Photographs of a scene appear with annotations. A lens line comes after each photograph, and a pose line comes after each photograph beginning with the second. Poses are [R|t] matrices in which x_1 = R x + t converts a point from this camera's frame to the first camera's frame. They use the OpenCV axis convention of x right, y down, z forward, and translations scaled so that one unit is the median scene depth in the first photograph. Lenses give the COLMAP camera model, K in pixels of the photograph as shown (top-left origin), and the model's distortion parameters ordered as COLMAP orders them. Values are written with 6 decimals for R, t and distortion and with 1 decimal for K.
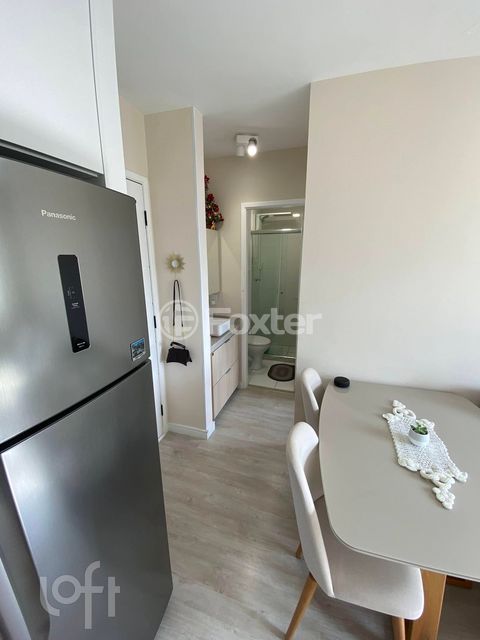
lens RADIAL K [[262.1, 0, 243.1], [0, 262.1, 328.8], [0, 0, 1]] dist [0.000913, -0.014103]
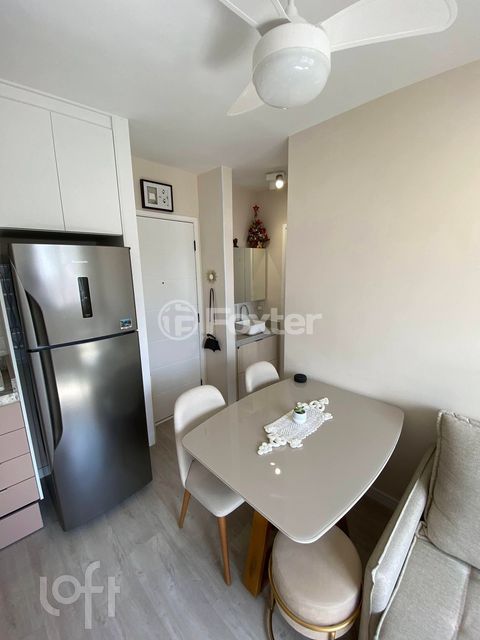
lens RADIAL K [[260.4, 0, 237.6], [0, 260.4, 330.4], [0, 0, 1]] dist [0.000435, -0.014033]
pose [[0.882590, 0.097117, -0.460003, 0.513944], [-0.108221, 0.994124, 0.002242, 0.014432], [0.457518, 0.047803, 0.887915, -0.139259]]
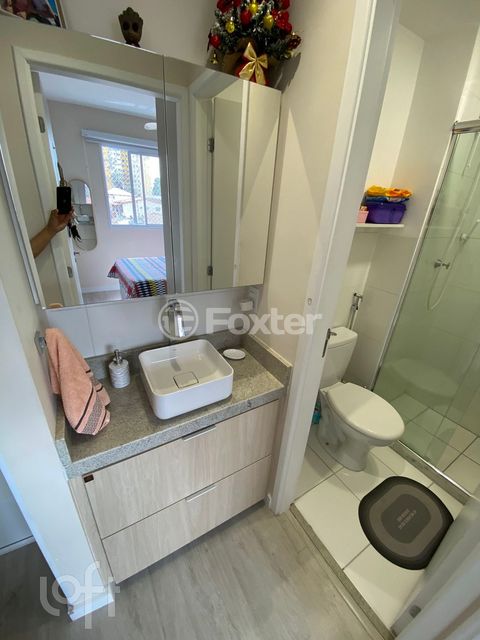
lens RADIAL K [[262.1, 0, 243.1], [0, 262.1, 328.8], [0, 0, 1]] dist [0.000913, -0.014103]
pose [[0.742710, 0.326298, -0.584732, 0.184553], [-0.231507, 0.944515, 0.233014, -0.236763], [0.628320, -0.037693, 0.777041, 0.989689]]
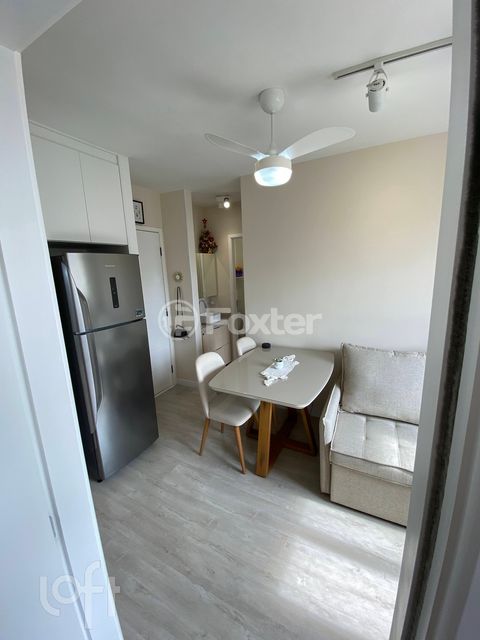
lens RADIAL K [[260.4, 0, 240.3], [0, 260.4, 333.3], [0, 0, 1]] dist [-0.001262, -0.014144]
pose [[0.983034, 0.013393, -0.182934, 0.438871], [-0.016507, 0.999743, -0.015508, 0.128602], [0.182680, 0.018265, 0.983003, -0.552168]]
